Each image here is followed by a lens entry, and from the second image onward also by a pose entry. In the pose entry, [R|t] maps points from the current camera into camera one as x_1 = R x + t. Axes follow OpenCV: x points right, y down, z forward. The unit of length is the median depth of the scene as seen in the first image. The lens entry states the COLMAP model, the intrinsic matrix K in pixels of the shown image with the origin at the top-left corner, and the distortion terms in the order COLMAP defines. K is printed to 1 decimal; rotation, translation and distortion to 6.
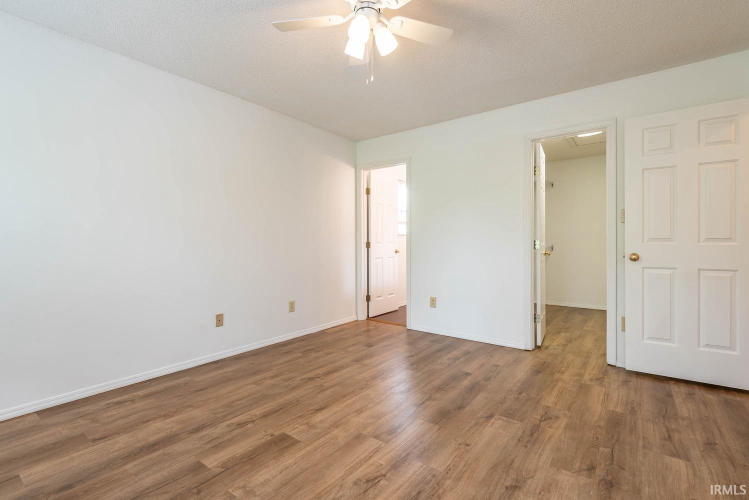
lens RADIAL K [[341.6, 0, 377.4], [0, 341.6, 245.5], [0, 0, 1]] dist [0.031871, -0.013515]
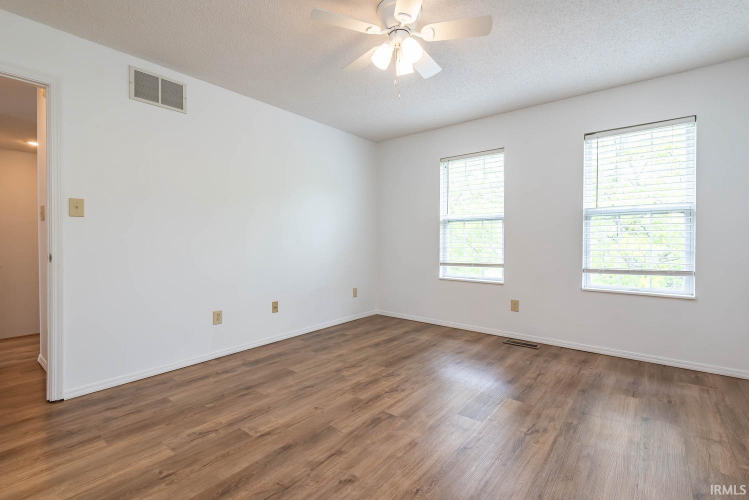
lens RADIAL K [[341.6, 0, 377.4], [0, 341.6, 245.5], [0, 0, 1]] dist [0.031871, -0.013515]
pose [[-0.999347, 0.000915, 0.036125, 0.002170], [0.001792, 0.999705, 0.024234, -0.013685], [-0.036092, 0.024282, -0.999053, 1.688638]]
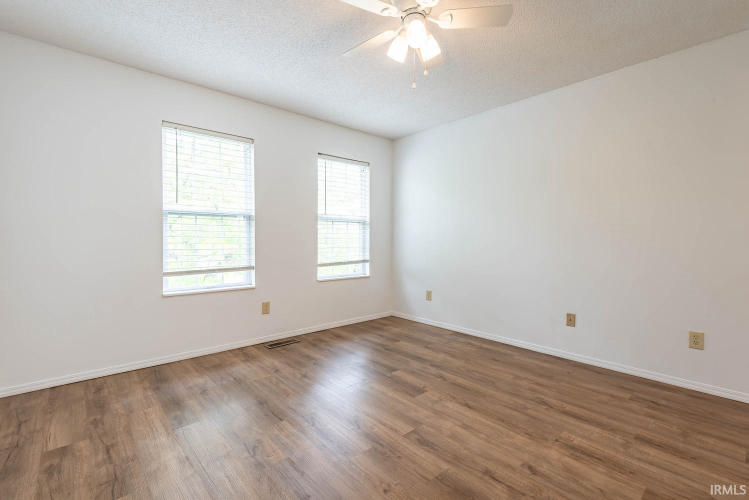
lens RADIAL K [[341.6, 0, 377.4], [0, 341.6, 245.5], [0, 0, 1]] dist [0.031871, -0.013515]
pose [[-0.199183, 0.018169, -0.979794, 0.812765], [-0.010589, 0.999730, 0.020692, -0.010685], [0.979905, 0.014497, -0.198936, 0.878597]]
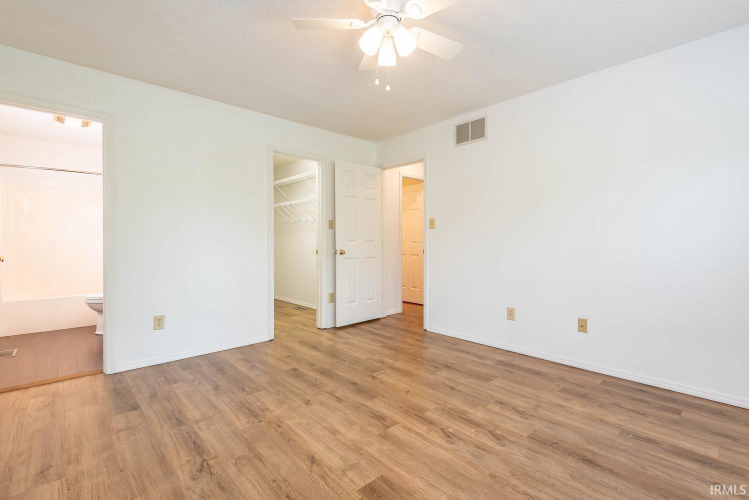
lens RADIAL K [[341.6, 0, 377.4], [0, 341.6, 245.5], [0, 0, 1]] dist [0.031871, -0.013515]
pose [[0.184818, -0.009834, 0.982724, -0.836646], [0.008382, 0.999929, 0.008430, -0.005569], [-0.982737, 0.006680, 0.184887, 0.671904]]
